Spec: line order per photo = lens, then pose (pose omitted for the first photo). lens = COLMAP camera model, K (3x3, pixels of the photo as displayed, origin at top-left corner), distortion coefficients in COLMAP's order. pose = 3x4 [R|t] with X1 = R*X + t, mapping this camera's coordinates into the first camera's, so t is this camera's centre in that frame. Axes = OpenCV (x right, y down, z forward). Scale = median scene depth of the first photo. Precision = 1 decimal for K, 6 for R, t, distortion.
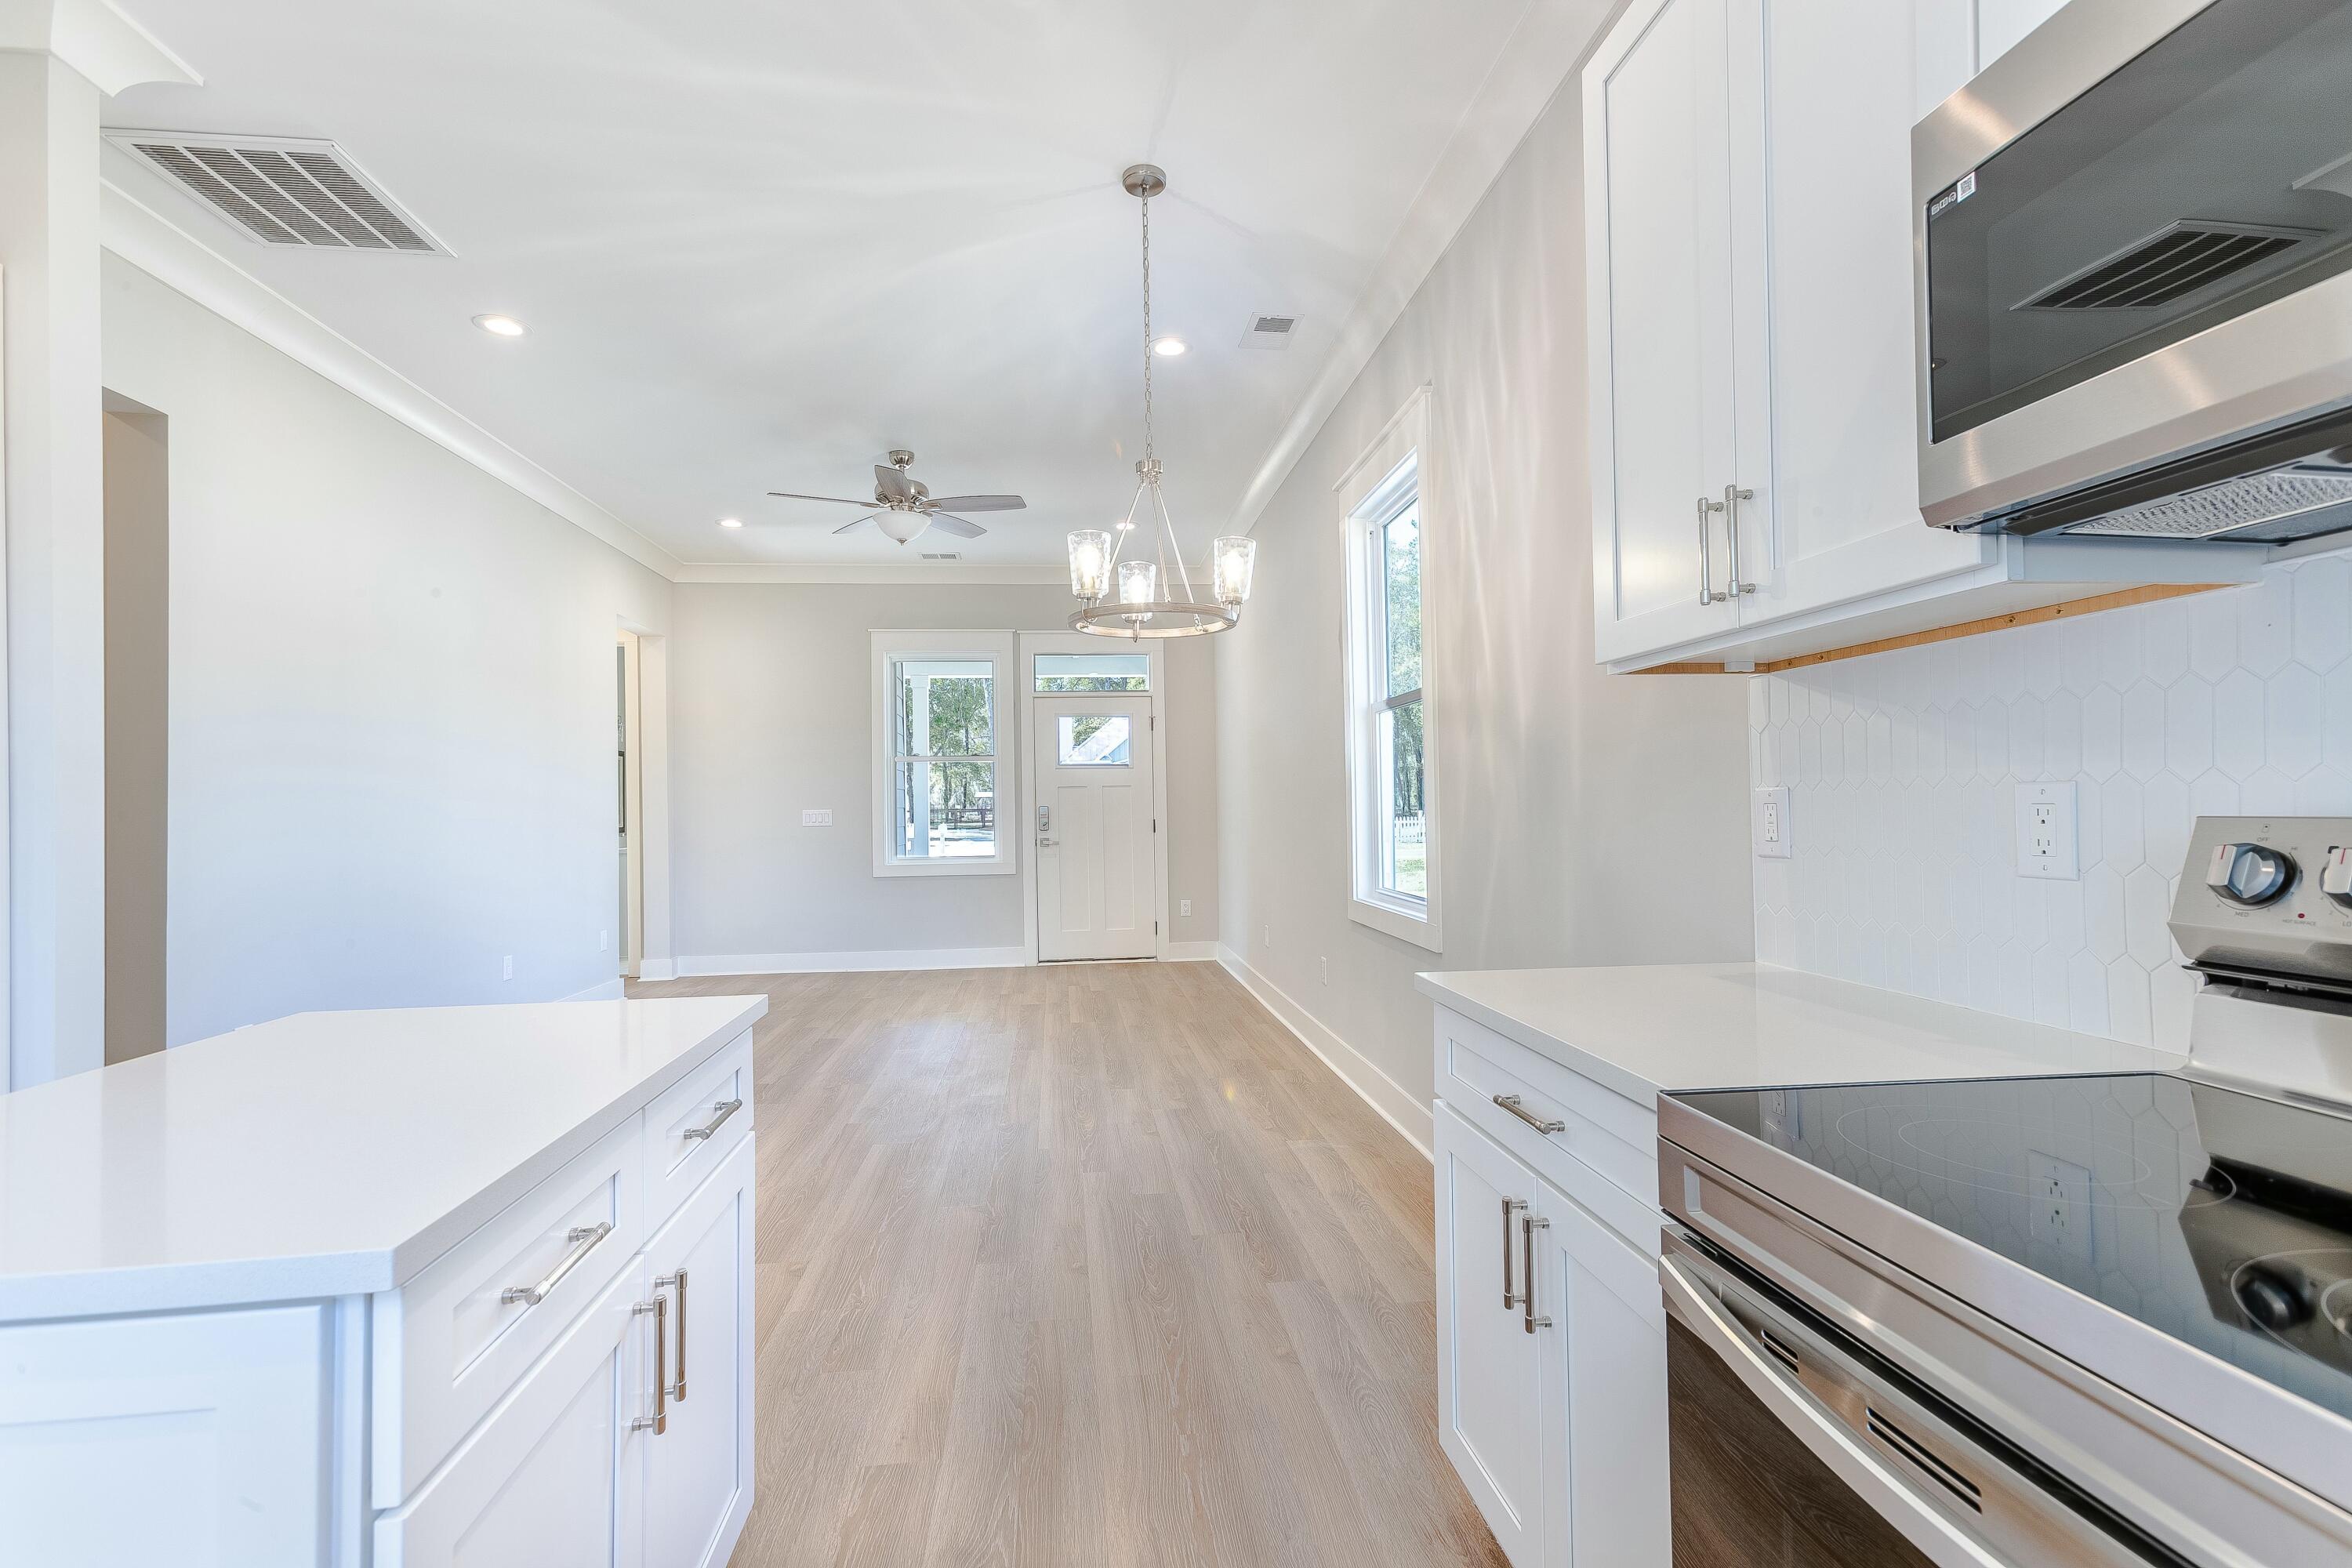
lens RADIAL K [[1064.7, 0, 1176.0], [0, 1064.7, 784.0], [0, 0, 1]] dist [-0.085787, -0.000058]
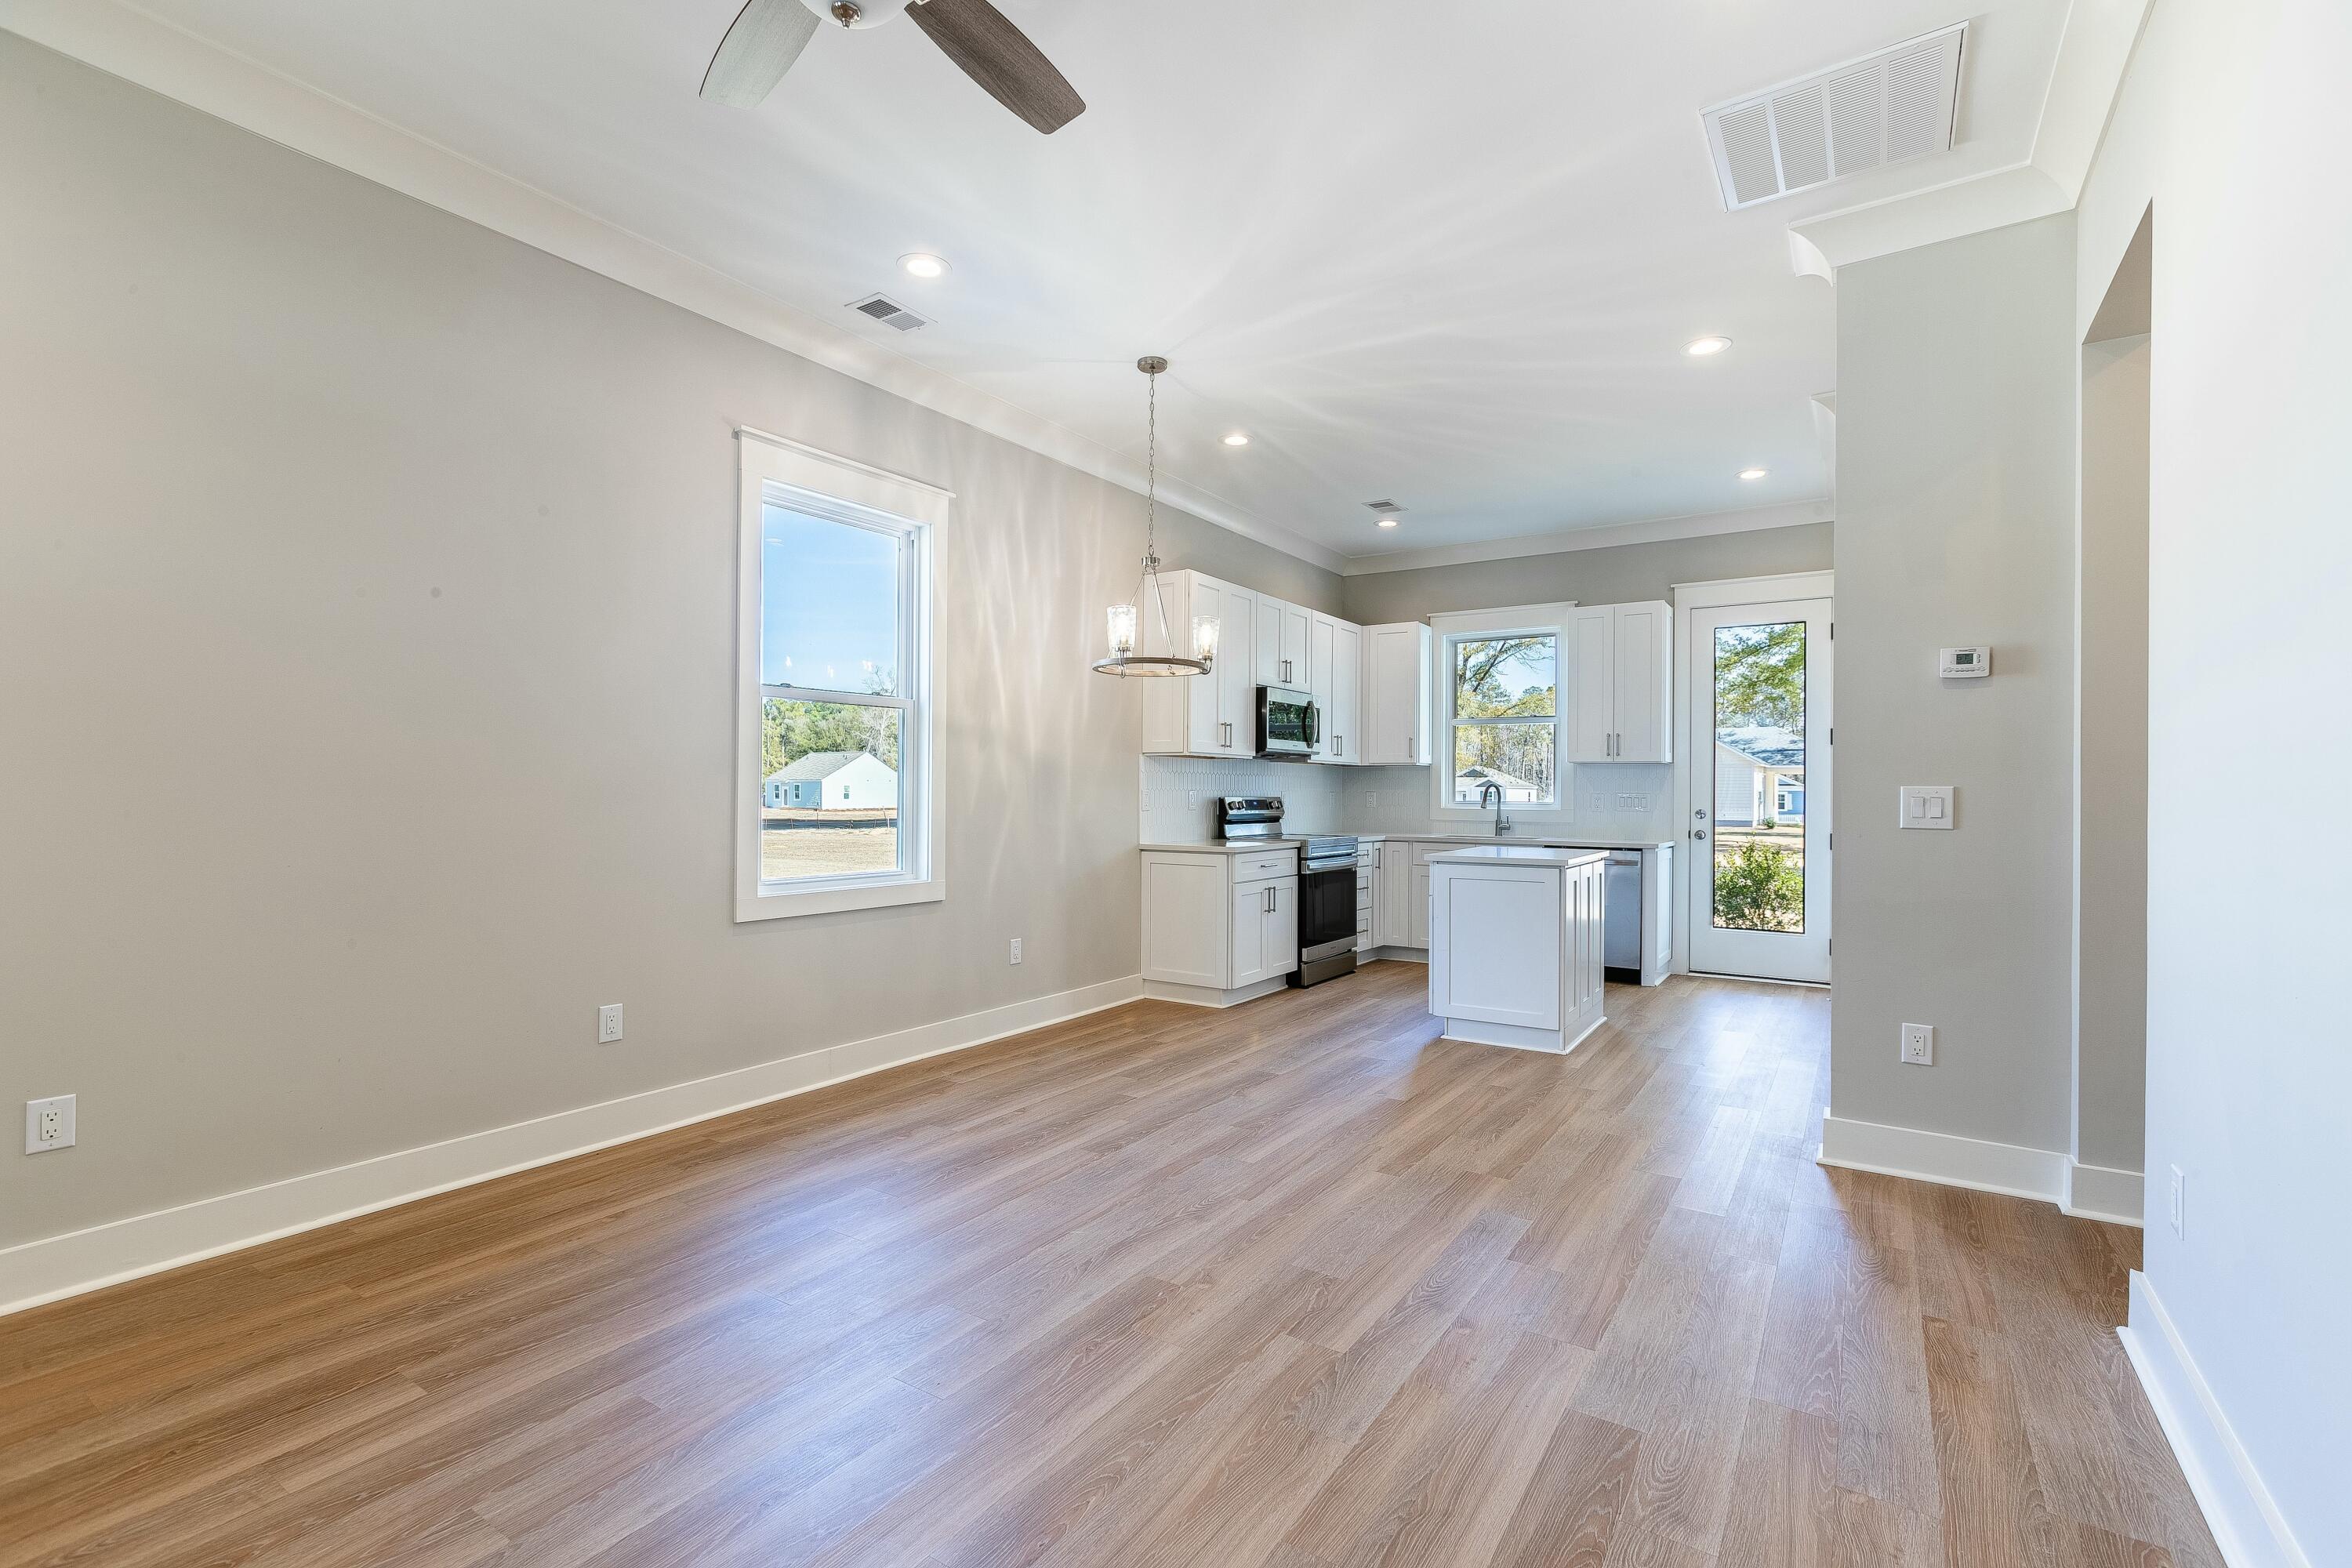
lens RADIAL K [[1028.7, 0, 1176.0], [0, 1028.7, 784.0], [0, 0, 1]] dist [-0.001366, -0.000125]
pose [[-0.761077, 0.005572, 0.648637, -0.964211], [-0.012116, 0.999667, -0.022803, 0.033955], [-0.648548, -0.025214, -0.760756, 2.024452]]
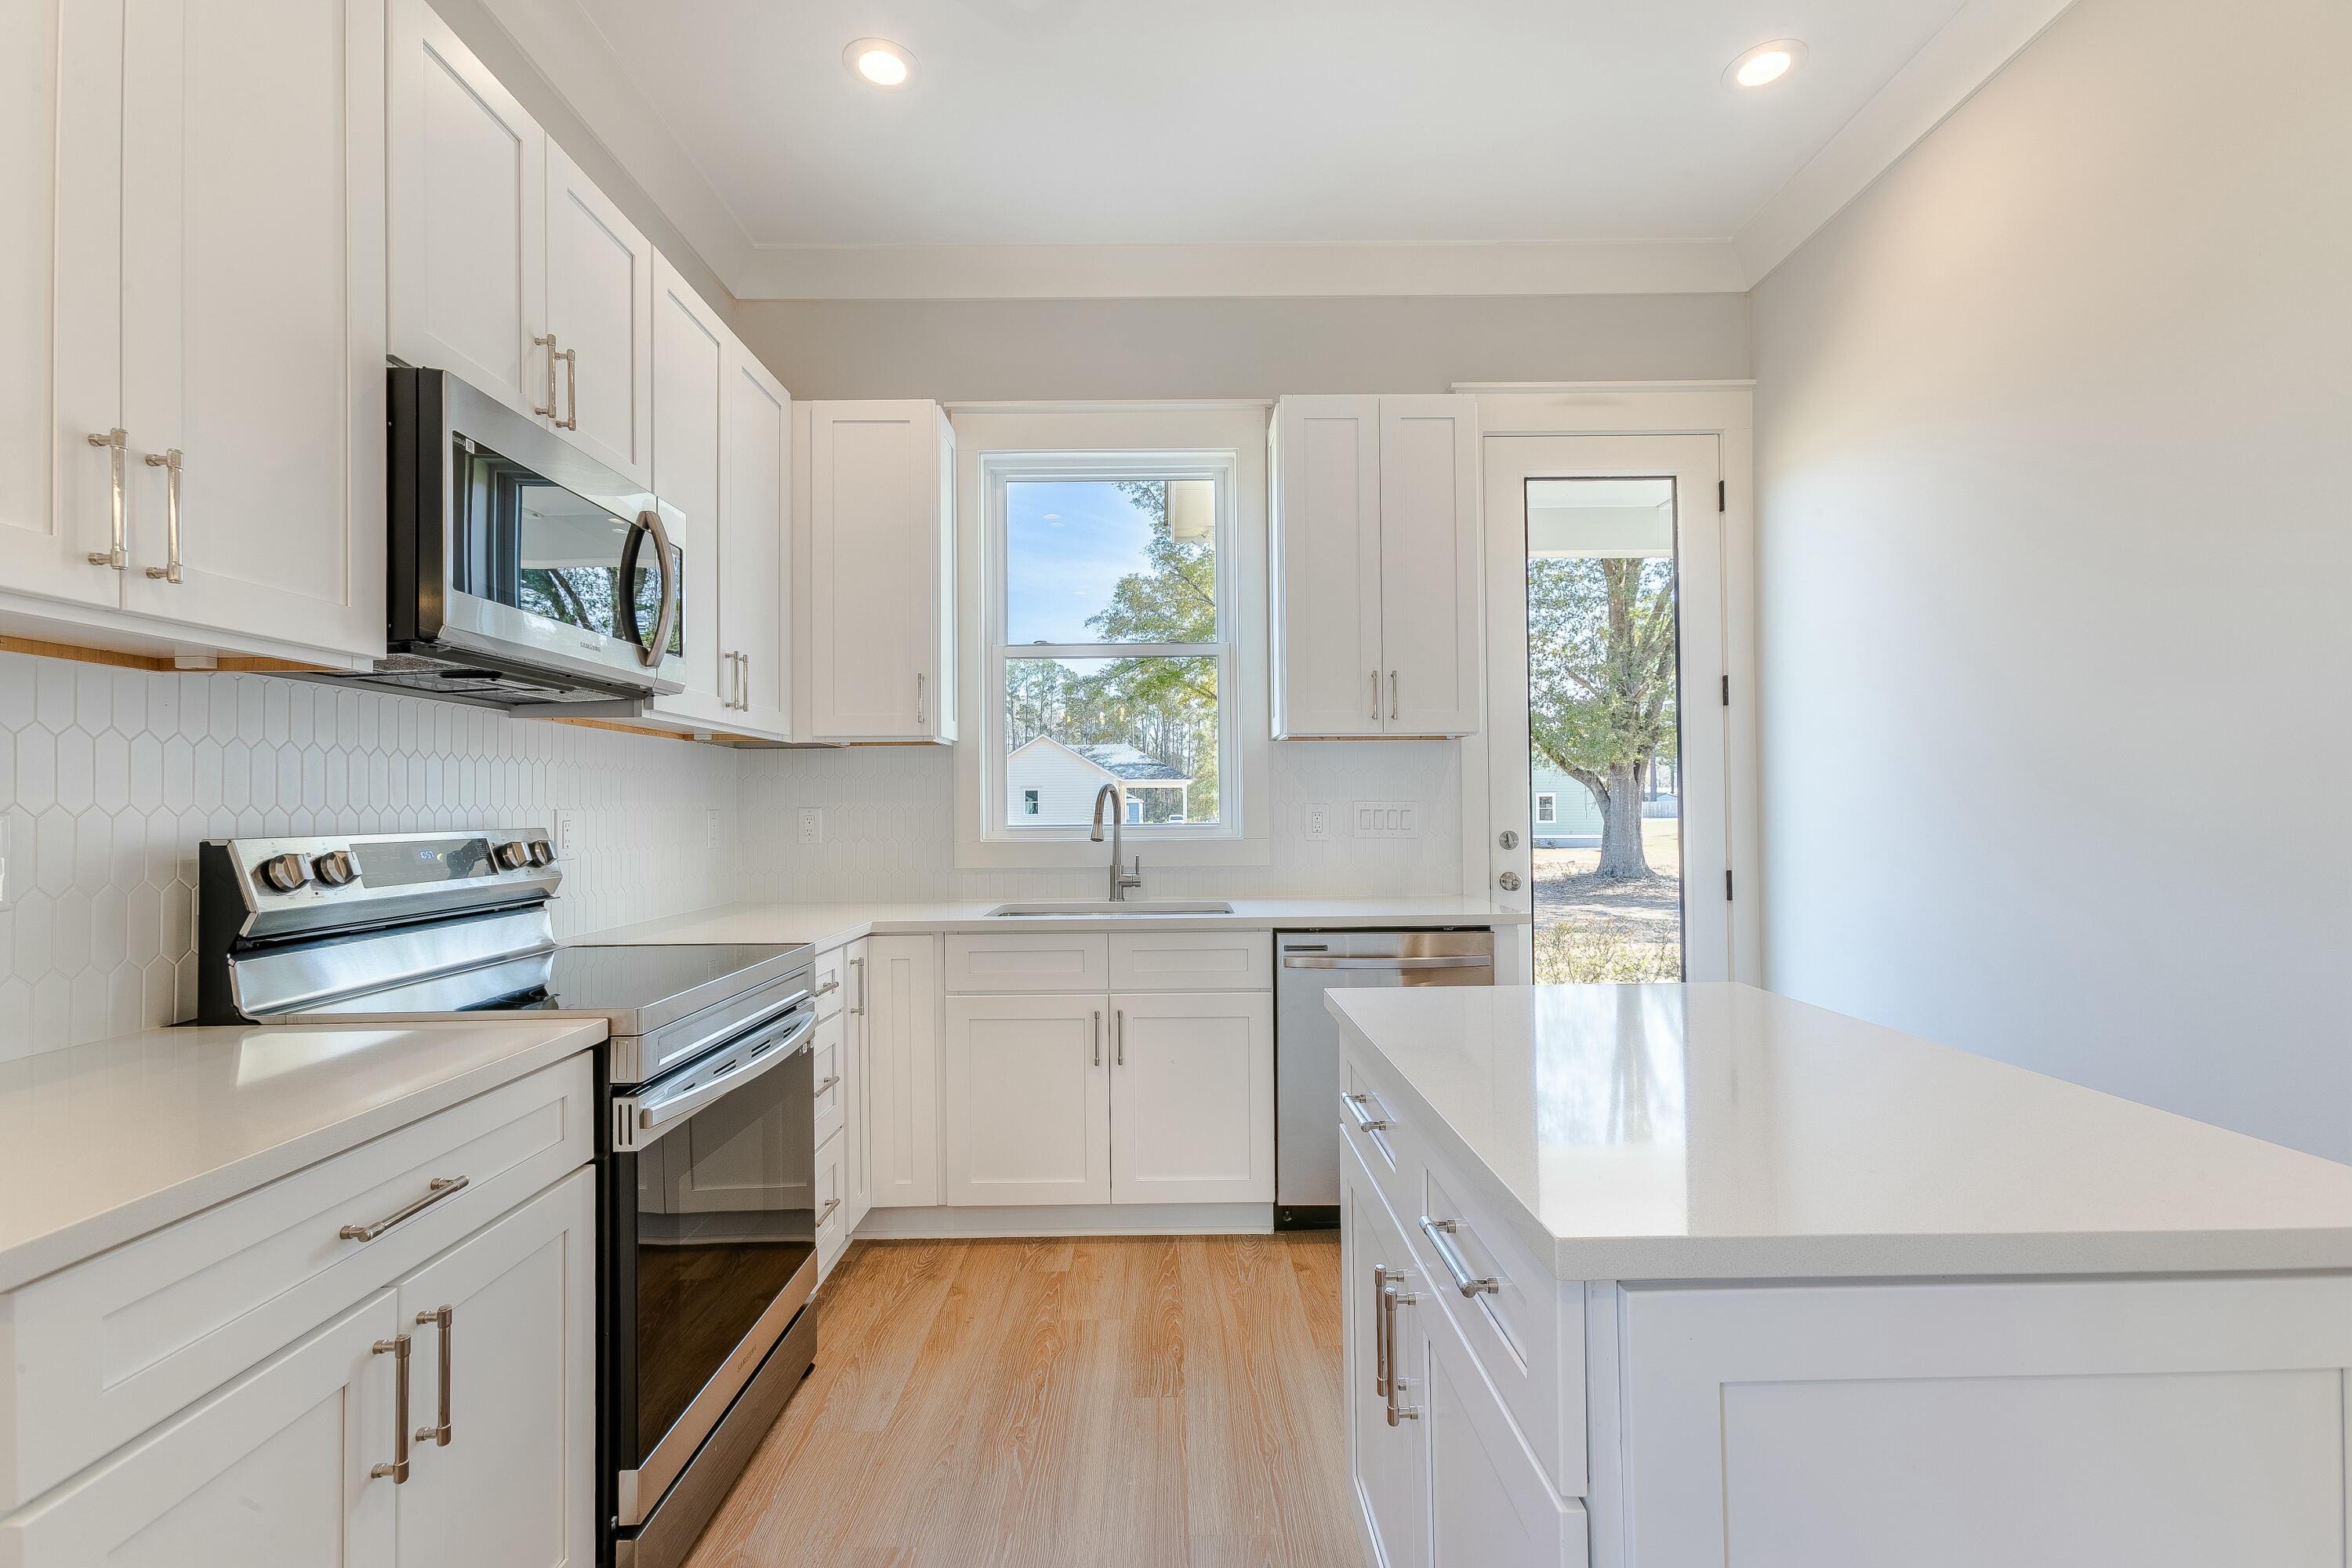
lens RADIAL K [[1028.7, 0, 1176.0], [0, 1028.7, 784.0], [0, 0, 1]] dist [-0.001366, -0.000125]
pose [[-0.993984, 0.019205, 0.107829, -0.164861], [0.015336, 0.999212, -0.036600, 0.009606], [-0.108447, -0.034726, -0.993496, 0.787985]]
